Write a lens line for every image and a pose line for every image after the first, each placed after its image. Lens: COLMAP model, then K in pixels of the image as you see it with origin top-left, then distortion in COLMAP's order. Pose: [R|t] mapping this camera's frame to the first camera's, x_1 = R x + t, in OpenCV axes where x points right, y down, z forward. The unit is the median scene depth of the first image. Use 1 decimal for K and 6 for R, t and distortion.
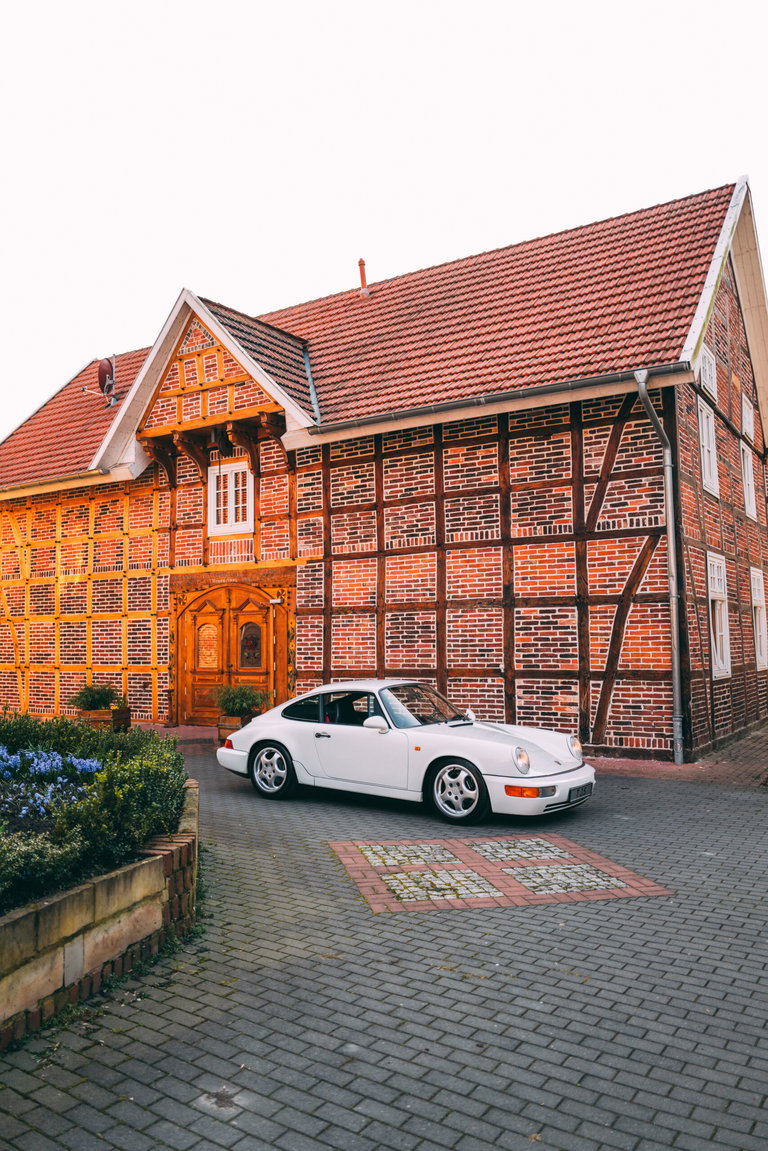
lens RADIAL K [[862.6, 0, 382.9], [0, 862.6, 573.7], [0, 0, 1]] dist [-0.015451, 0.007182]
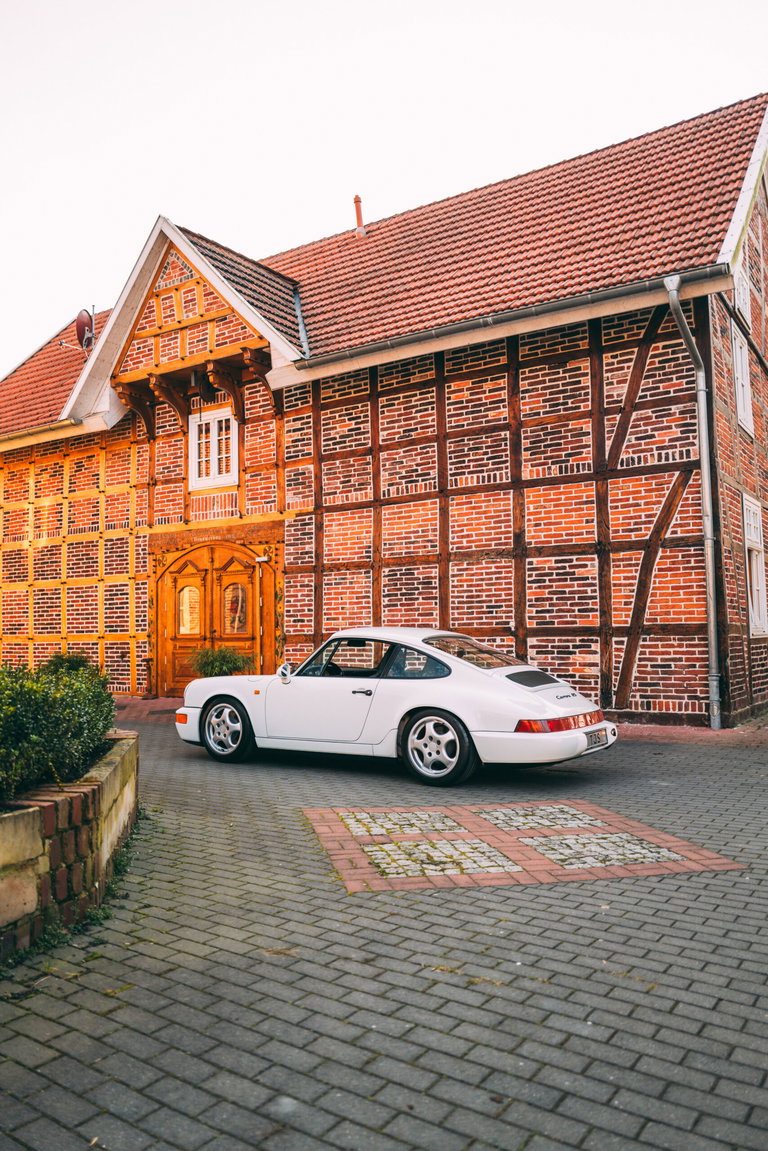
lens RADIAL K [[862.6, 0, 382.7], [0, 862.6, 573.6], [0, 0, 1]] dist [-0.015451, 0.007182]
pose [[0.999972, -0.003667, -0.006532, 0.010240], [0.003723, 0.999957, 0.008496, 0.046926], [0.006500, -0.008520, 0.999943, 0.108144]]
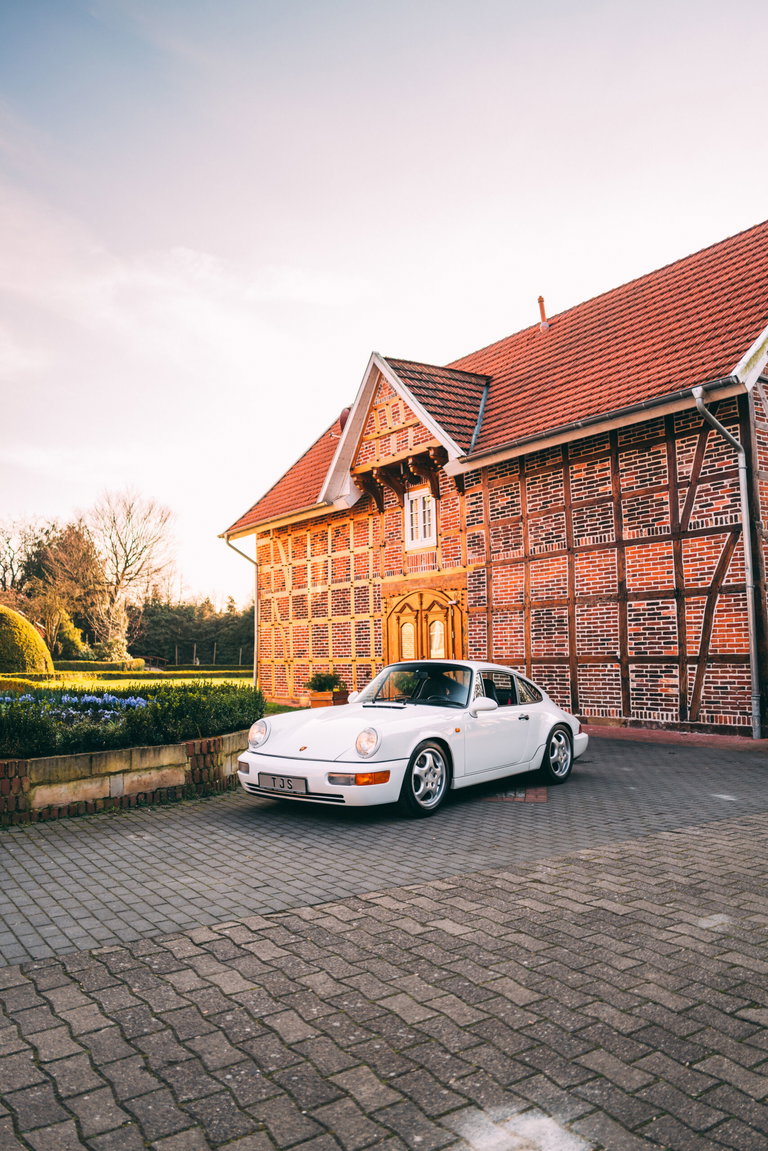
lens RADIAL K [[862.6, 0, 379.7], [0, 862.6, 570.8], [0, 0, 1]] dist [-0.015451, 0.007182]
pose [[0.922695, -0.042865, -0.383140, 0.285555], [0.038857, 0.999079, -0.018198, 0.007019], [0.383567, 0.001903, 0.923511, -0.170747]]
